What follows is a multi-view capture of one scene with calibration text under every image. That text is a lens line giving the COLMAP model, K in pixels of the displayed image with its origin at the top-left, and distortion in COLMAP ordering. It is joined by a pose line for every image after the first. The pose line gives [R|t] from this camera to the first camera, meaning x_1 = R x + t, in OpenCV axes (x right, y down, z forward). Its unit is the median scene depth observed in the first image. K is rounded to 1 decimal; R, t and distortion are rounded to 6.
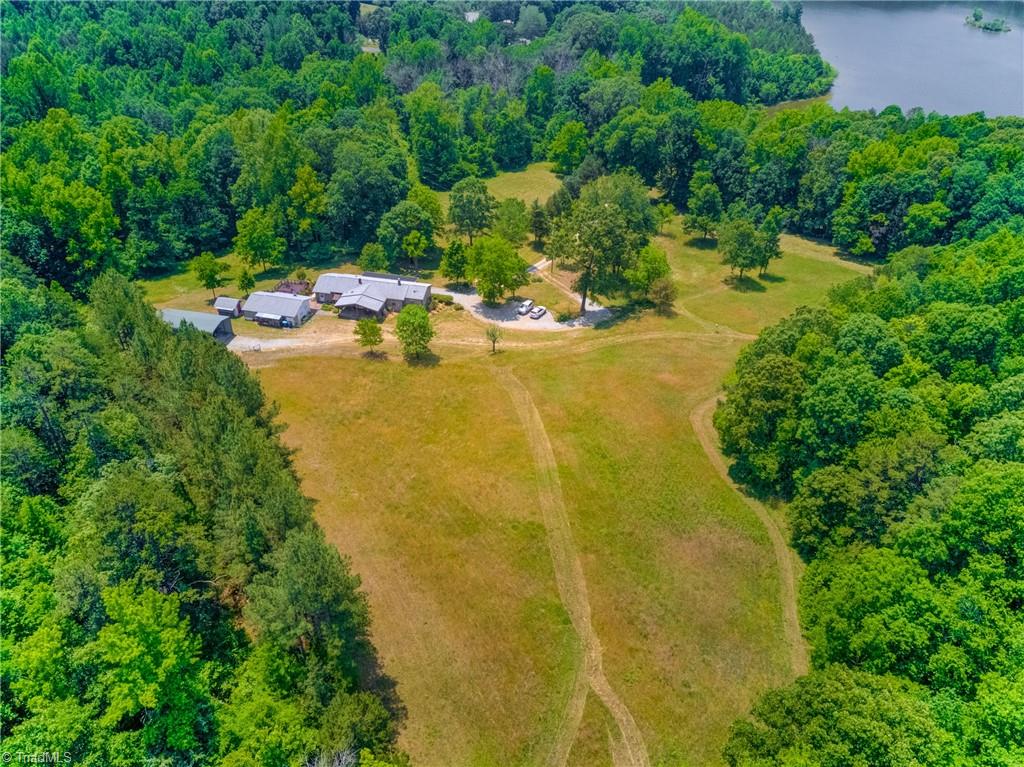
lens RADIAL K [[780.3, 0, 512.0], [0, 780.3, 382.0], [0, 0, 1]] dist [0.035875, -0.010848]
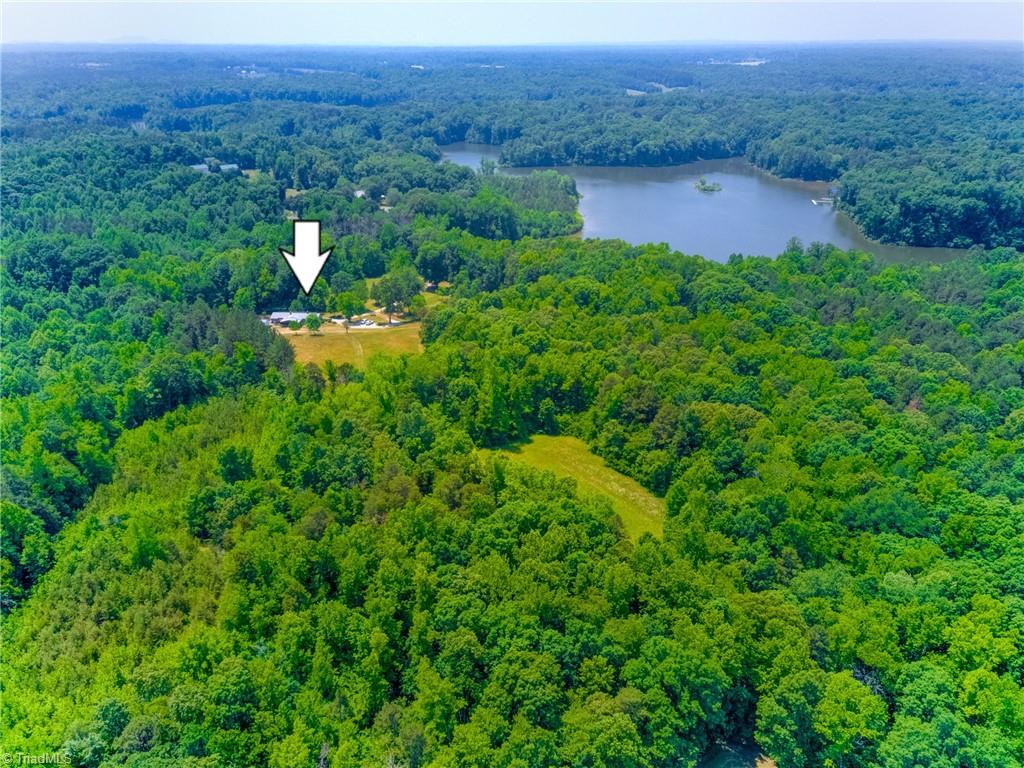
lens RADIAL K [[780.3, 0, 510.4], [0, 780.3, 386.0], [0, 0, 1]] dist [0.035875, -0.010848]
pose [[0.994155, -0.058595, 0.090676, 0.210732], [0.073601, 0.982313, -0.172176, 0.484590], [-0.078984, 0.177844, 0.980884, -1.182538]]
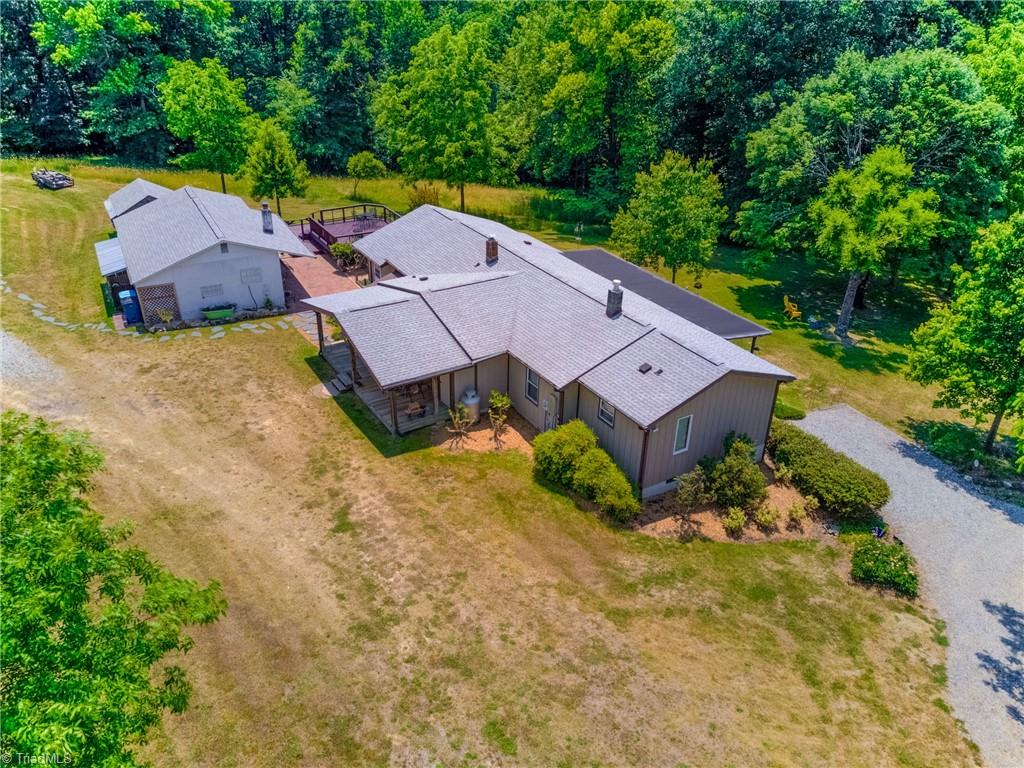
lens RADIAL K [[780.3, 0, 509.5], [0, 780.3, 386.7], [0, 0, 1]] dist [0.035875, -0.010848]
pose [[0.672162, 0.351637, -0.651575, -0.026935], [-0.415528, 0.907525, 0.061108, -0.098190], [0.612809, 0.229673, 0.756119, 0.760457]]
